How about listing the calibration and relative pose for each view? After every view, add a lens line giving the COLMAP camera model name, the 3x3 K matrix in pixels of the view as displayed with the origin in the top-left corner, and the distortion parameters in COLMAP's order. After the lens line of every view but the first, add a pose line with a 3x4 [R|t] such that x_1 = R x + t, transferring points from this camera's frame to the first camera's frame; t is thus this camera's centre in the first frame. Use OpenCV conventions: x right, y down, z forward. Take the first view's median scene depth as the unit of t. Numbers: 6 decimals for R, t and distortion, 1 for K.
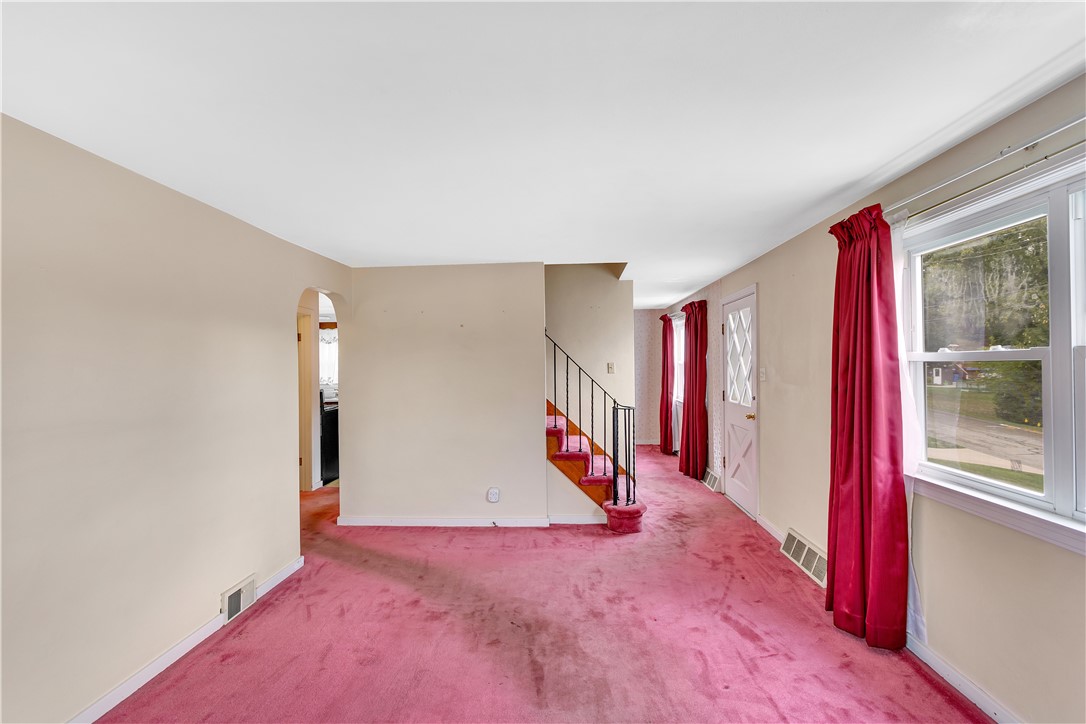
lens RADIAL K [[505.1, 0, 543.0], [0, 505.1, 362.0], [0, 0, 1]] dist [0.000202, 0.001812]
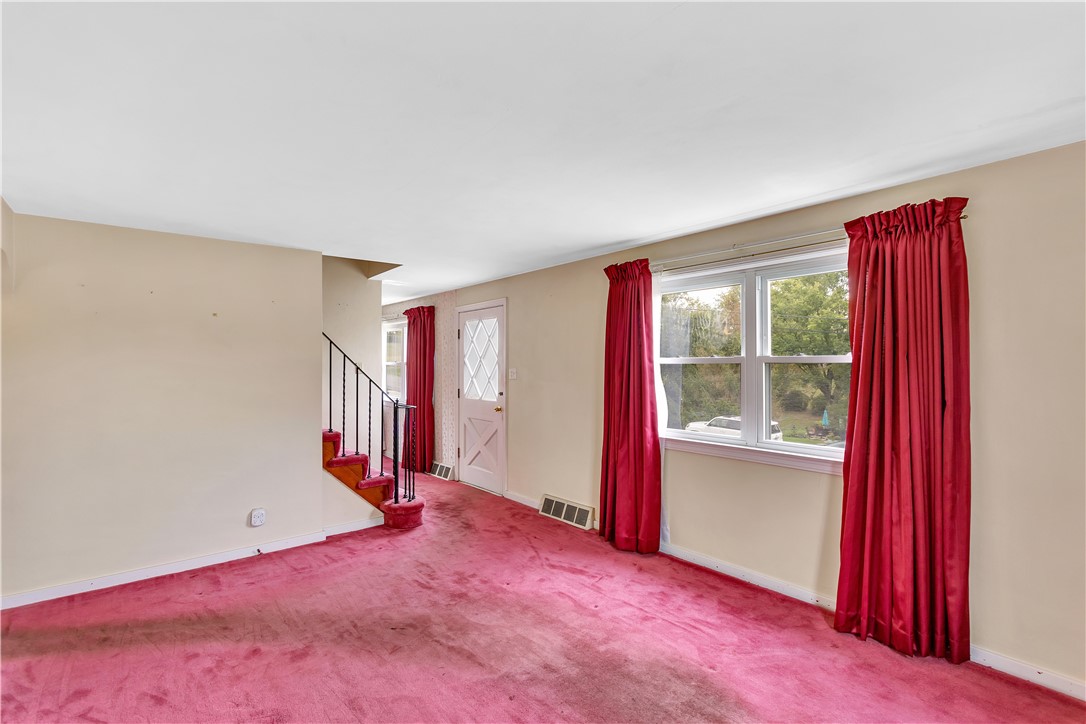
lens RADIAL K [[505.1, 0, 543.0], [0, 505.1, 362.0], [0, 0, 1]] dist [0.000202, 0.001812]
pose [[0.737549, 0.012912, 0.675170, -0.363881], [-0.009658, 0.999917, -0.008572, 0.006913], [-0.675225, -0.000198, 0.737612, 0.063456]]
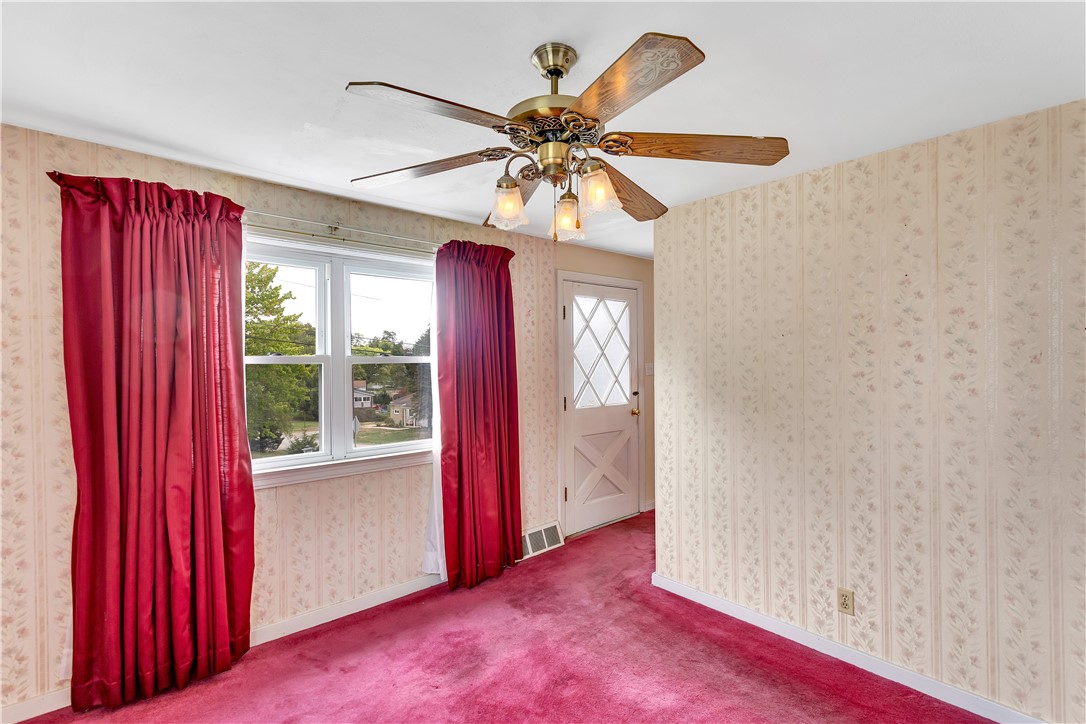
lens RADIAL K [[600.2, 0, 543.0], [0, 600.2, 362.0], [0, 0, 1]] dist [0.000062, 0.000526]
pose [[-0.762529, 0.022395, 0.646566, -0.252324], [0.018619, 0.999746, -0.012670, 0.023550], [-0.646686, 0.002377, -0.762753, 2.351996]]
